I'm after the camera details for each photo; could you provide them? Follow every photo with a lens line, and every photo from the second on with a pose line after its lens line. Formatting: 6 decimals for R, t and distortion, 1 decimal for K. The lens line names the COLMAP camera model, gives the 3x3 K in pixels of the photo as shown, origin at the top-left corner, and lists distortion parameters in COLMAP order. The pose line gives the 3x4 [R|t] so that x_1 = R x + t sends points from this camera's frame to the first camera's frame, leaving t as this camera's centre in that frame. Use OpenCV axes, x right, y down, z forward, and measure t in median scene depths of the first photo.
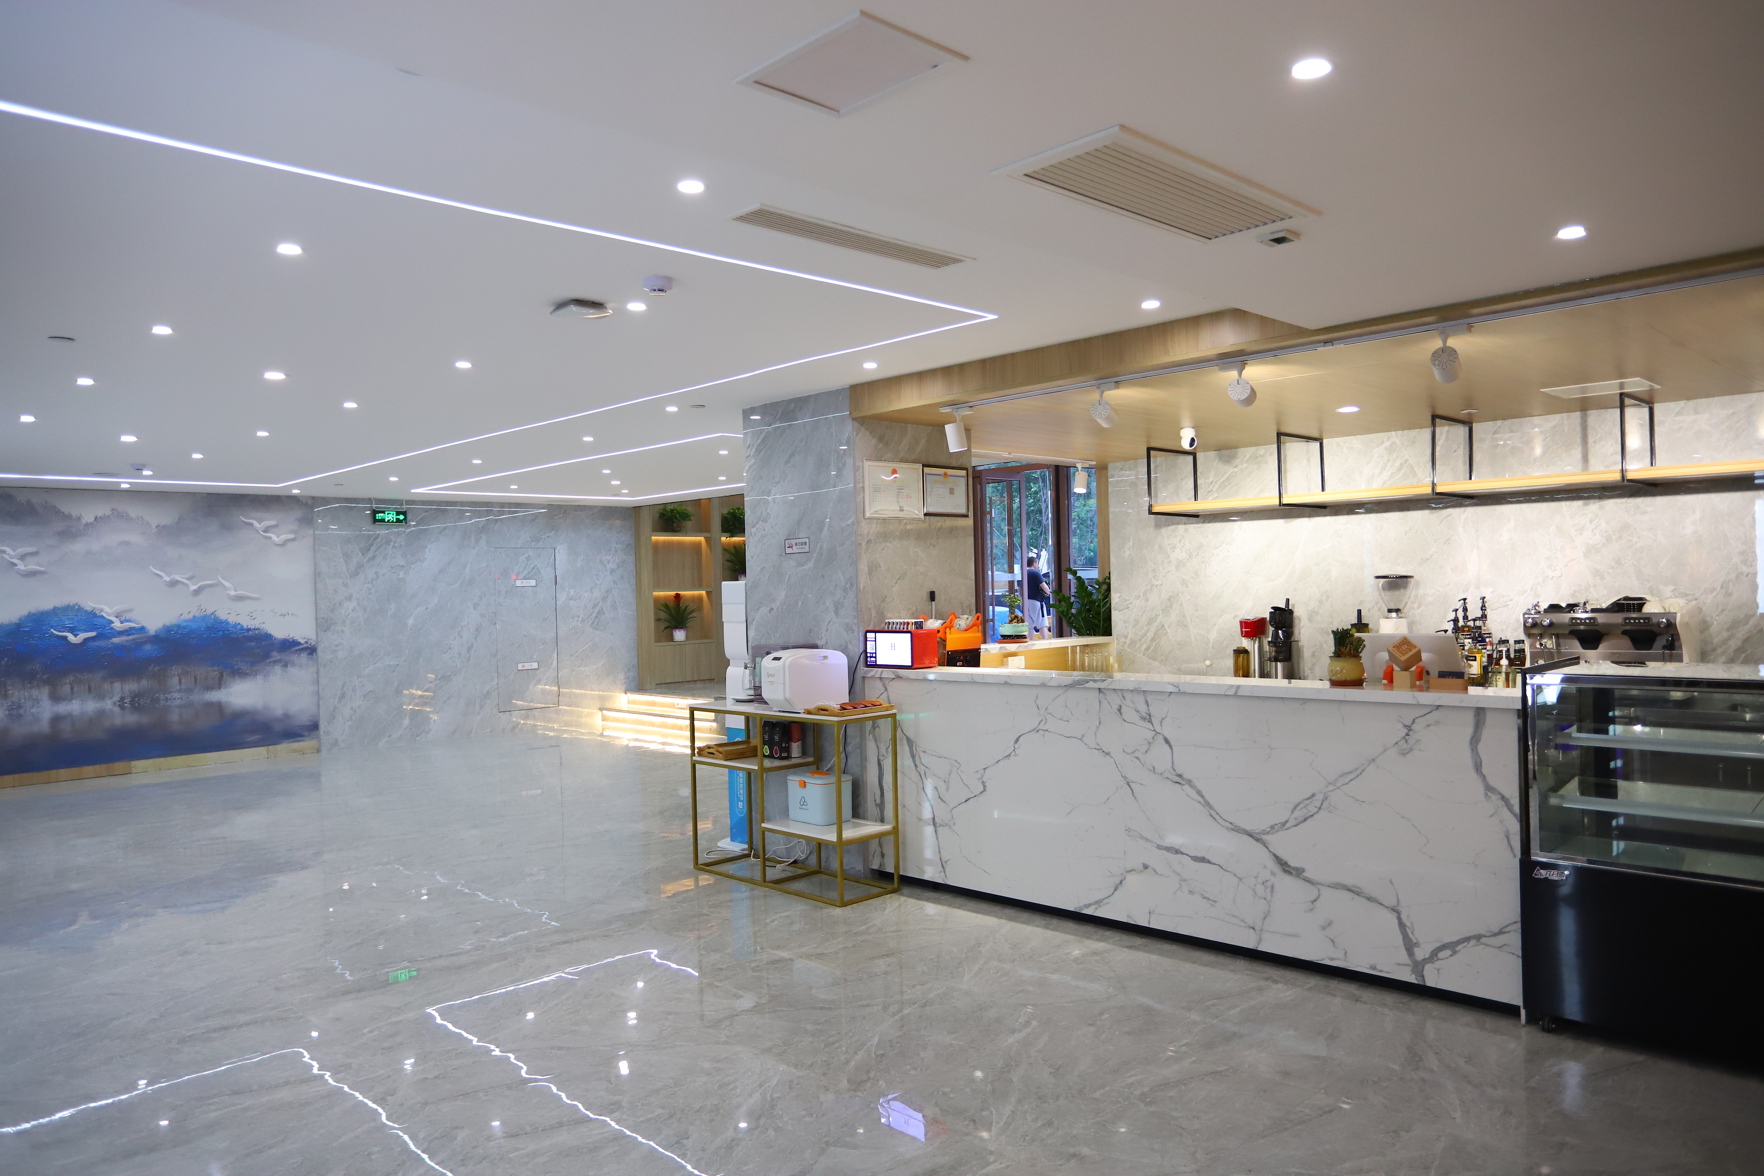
lens RADIAL K [[1194.2, 0, 875.0], [0, 1194.2, 592.7], [0, 0, 1]] dist [-0.035563, 0.024965]
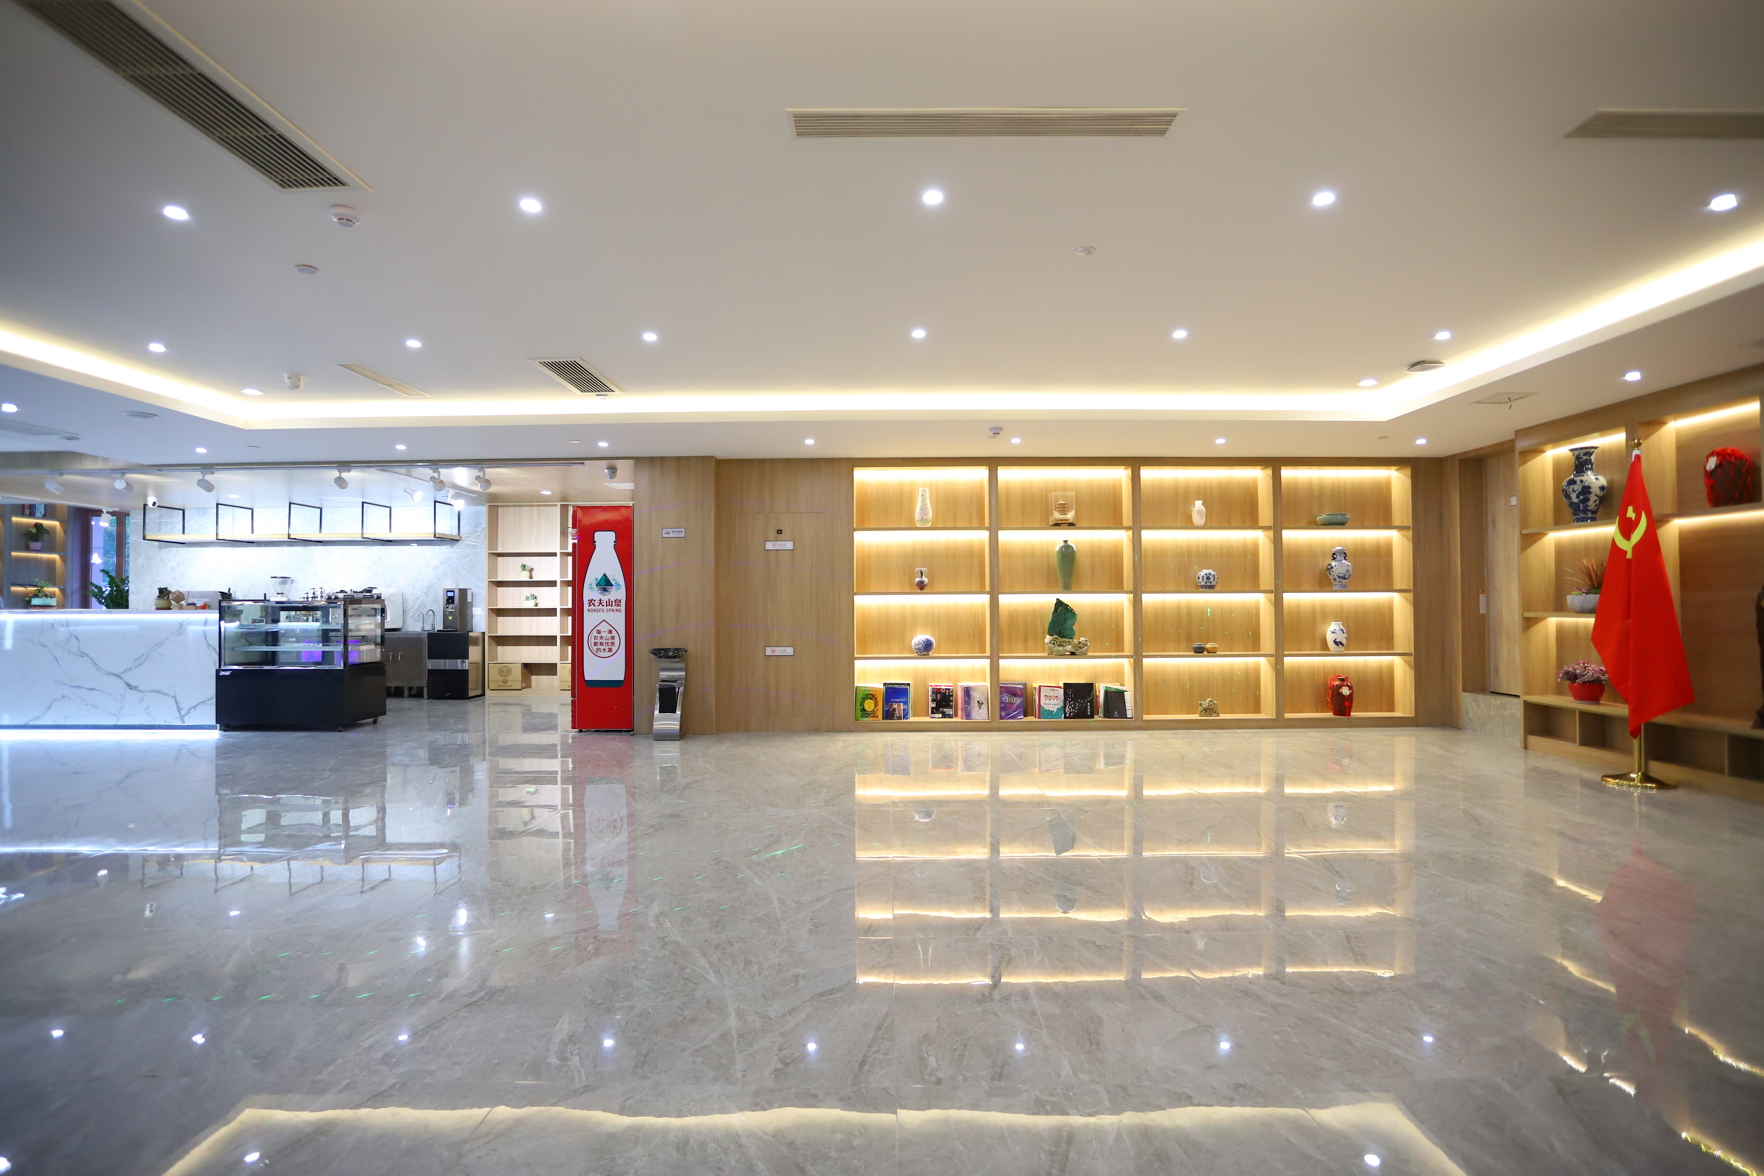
lens RADIAL K [[853.1, 0, 880.7], [0, 853.1, 590.6], [0, 0, 1]] dist [-0.046534, 0.012768]
pose [[0.704130, 0.033624, 0.709274, 0.155247], [-0.009920, 0.999247, -0.037522, 0.060358], [-0.710002, 0.019384, 0.703933, -0.867525]]
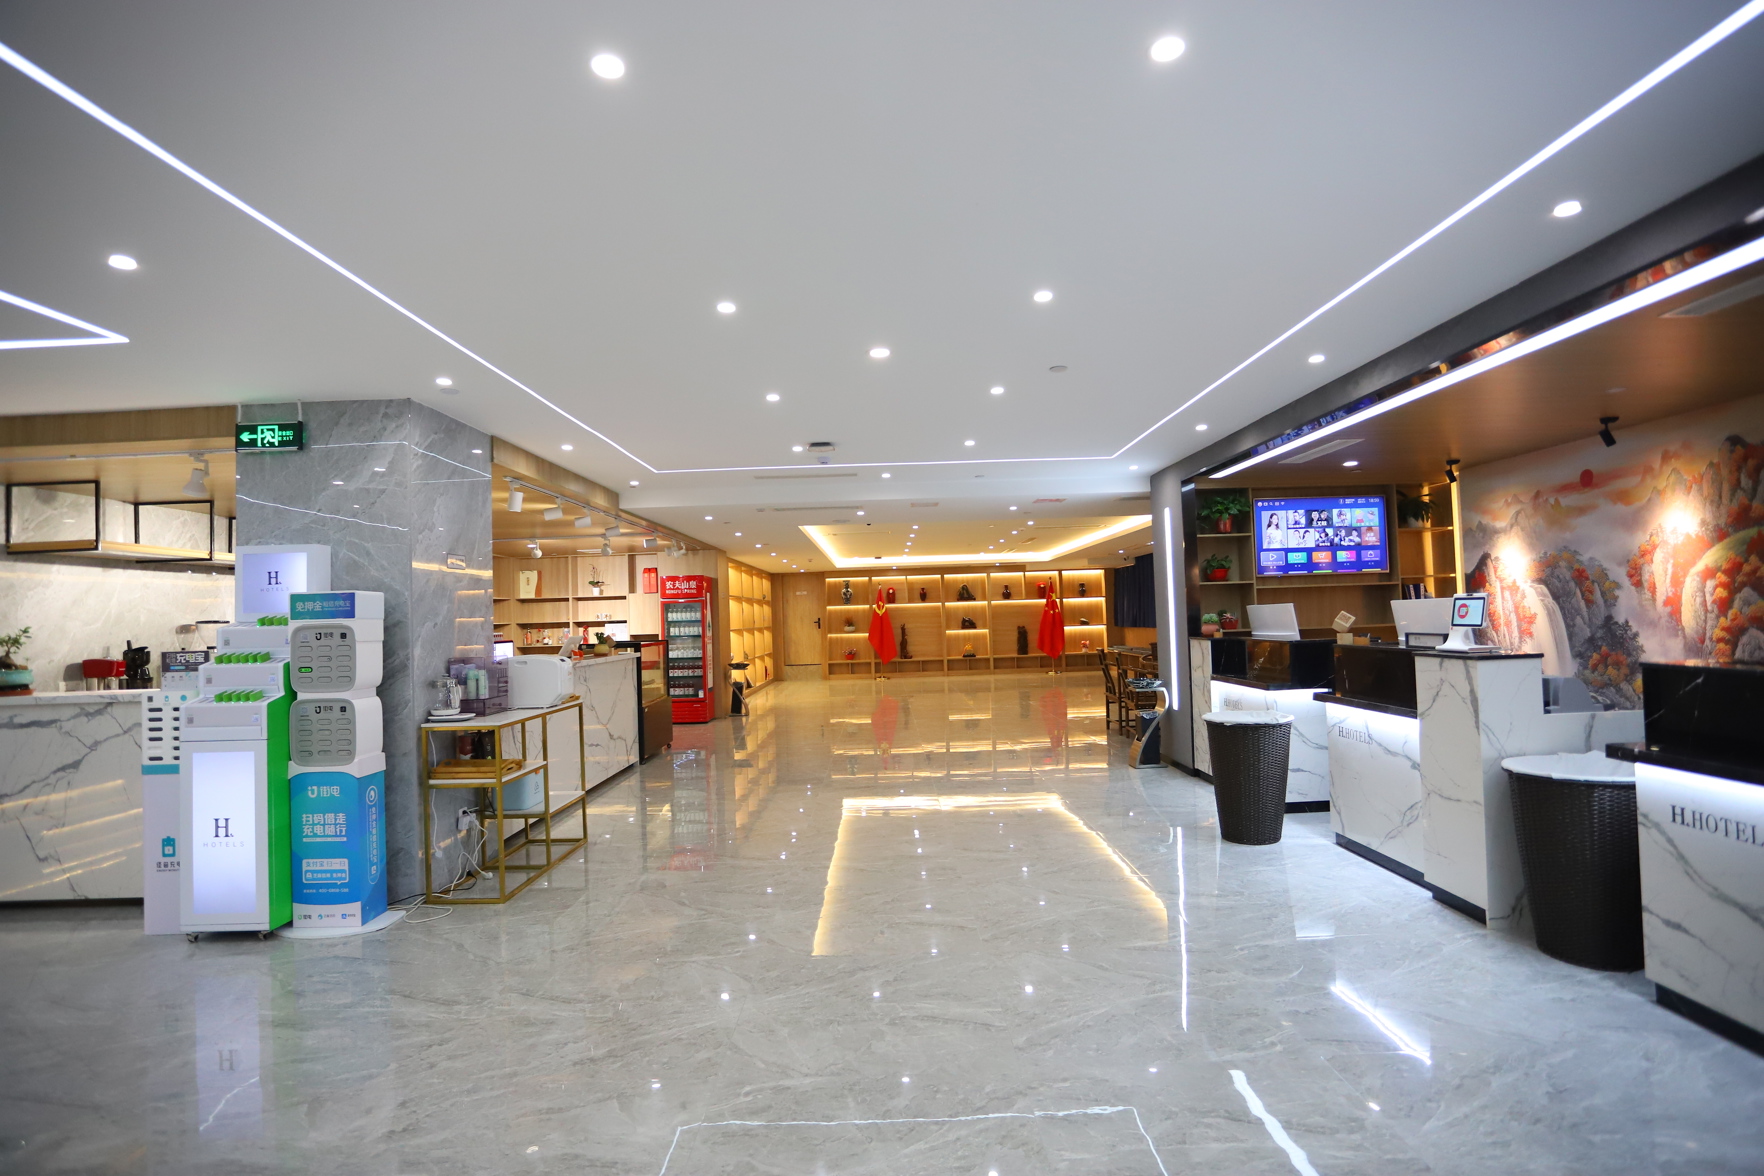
lens RADIAL K [[853.1, 0, 879.0], [0, 853.1, 587.9], [0, 0, 1]] dist [-0.046534, 0.012768]
pose [[-0.708480, 0.073188, 0.701926, -0.827776], [0.055035, 0.997309, -0.048437, 0.038126], [-0.703582, 0.004314, -0.710601, 1.259258]]
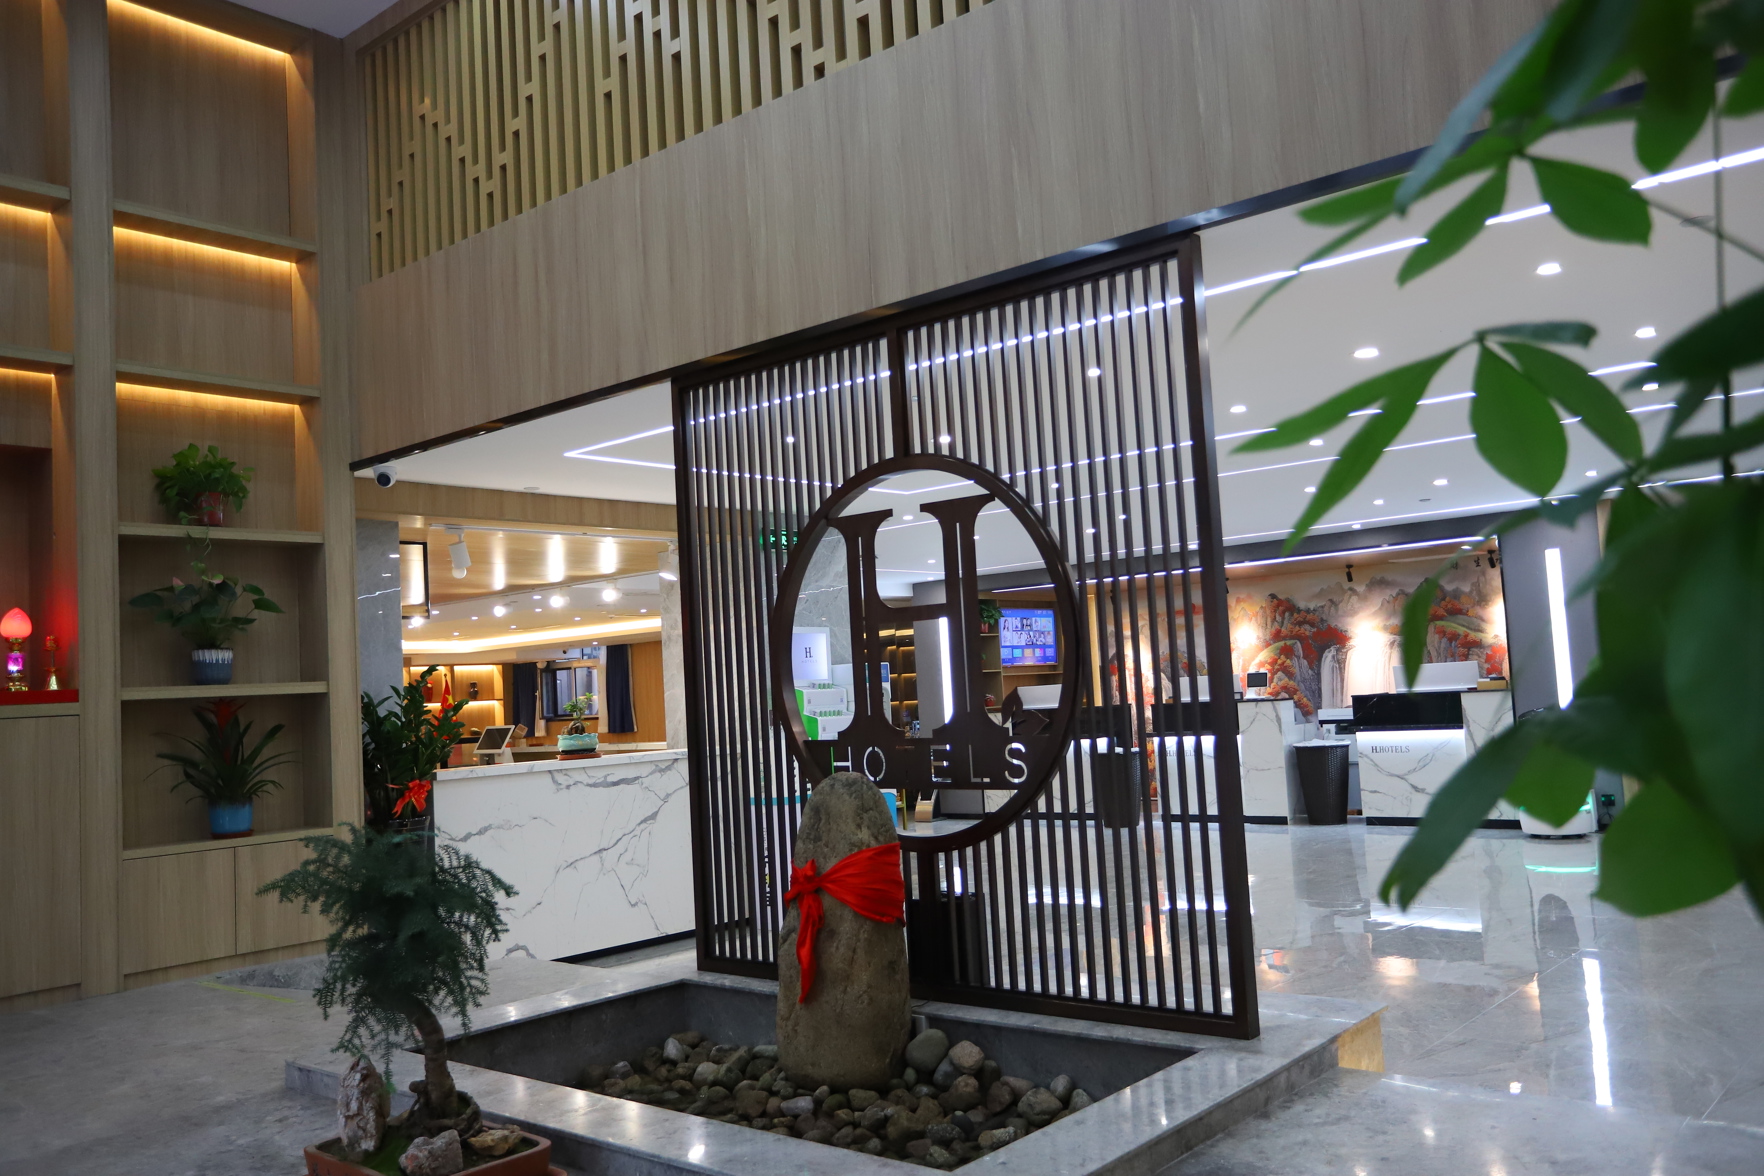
lens RADIAL K [[1414.2, 0, 888.8], [0, 1414.2, 594.1], [0, 0, 1]] dist [-0.018201, 0.006537]
pose [[-0.992678, 0.076120, -0.093787, -0.012110], [0.082292, 0.994564, -0.063801, 0.012851], [0.088421, -0.071051, -0.993546, 2.515213]]
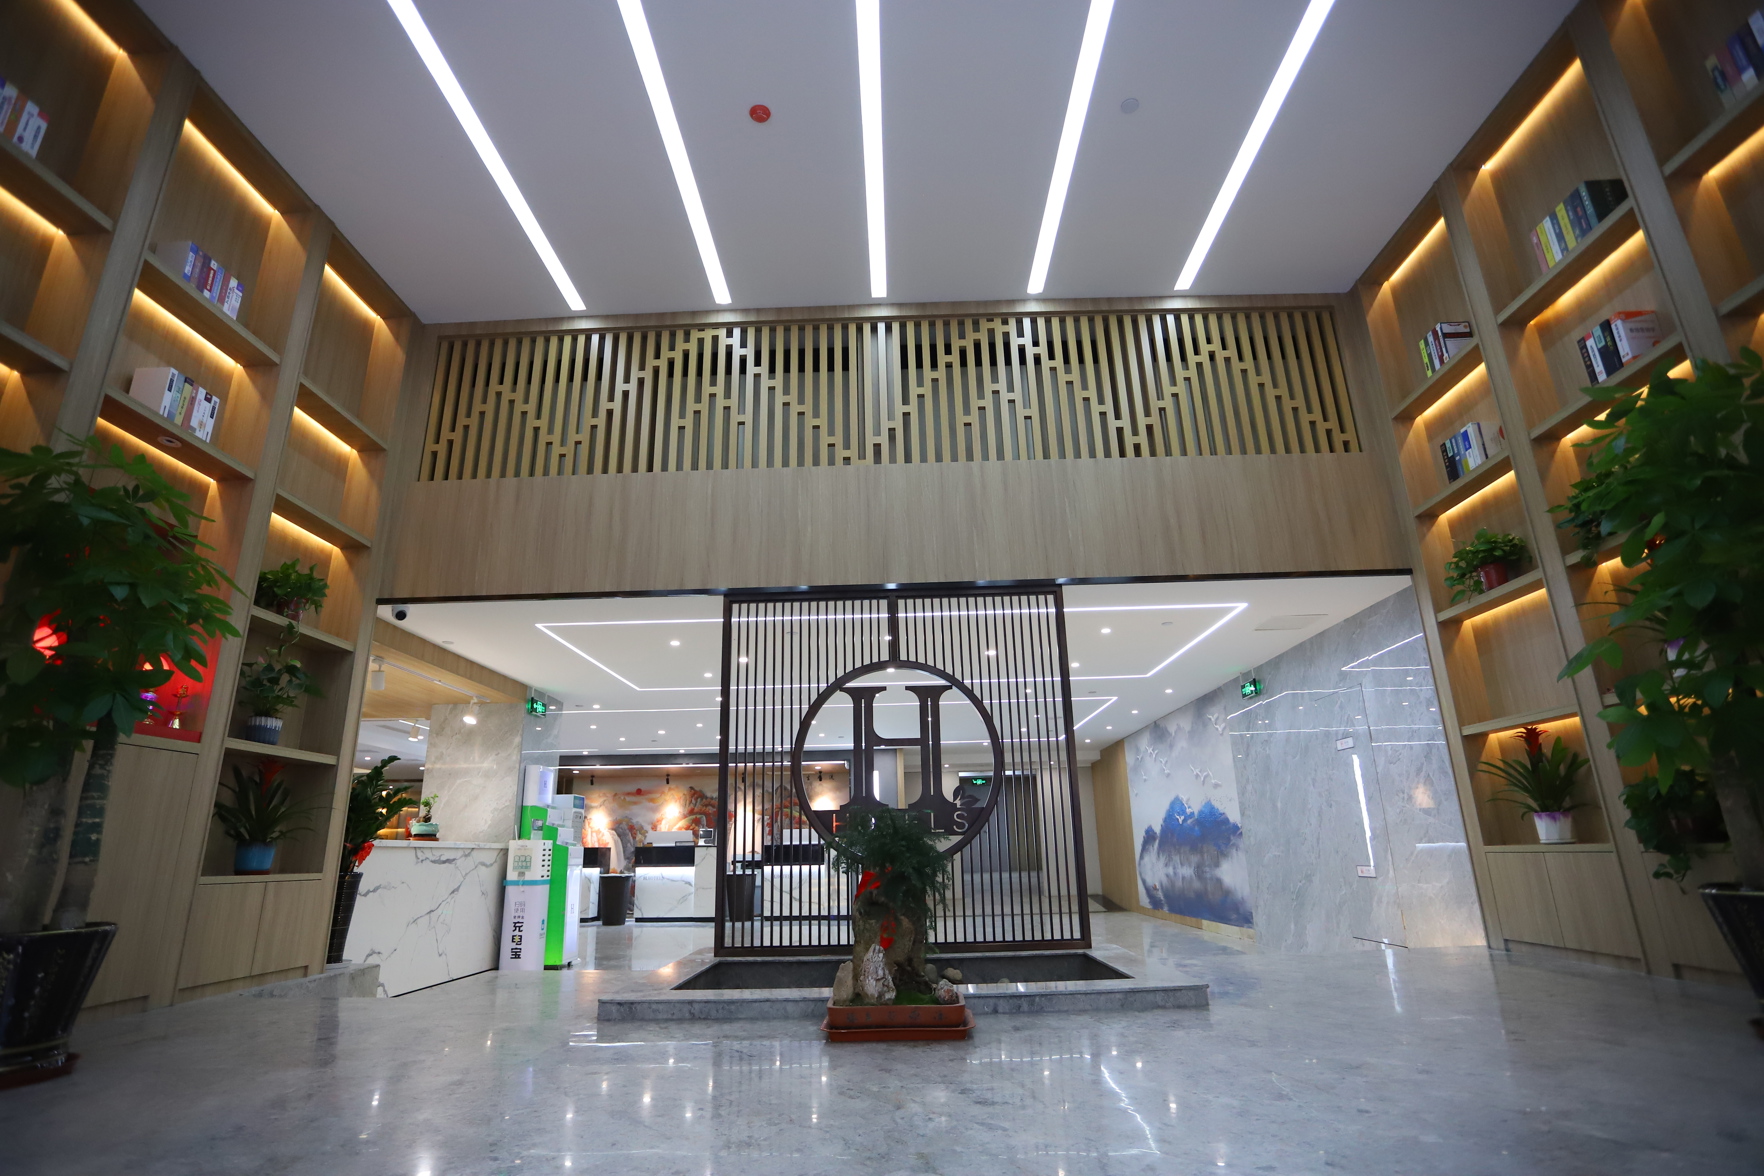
lens RADIAL K [[853.1, 0, 886.4], [0, 853.1, 601.3], [0, 0, 1]] dist [-0.046534, 0.012768]
pose [[-0.711884, -0.158389, -0.684203, 0.479162], [0.037166, 0.964374, -0.261917, 0.060349], [0.701313, -0.211884, -0.680636, 2.391707]]
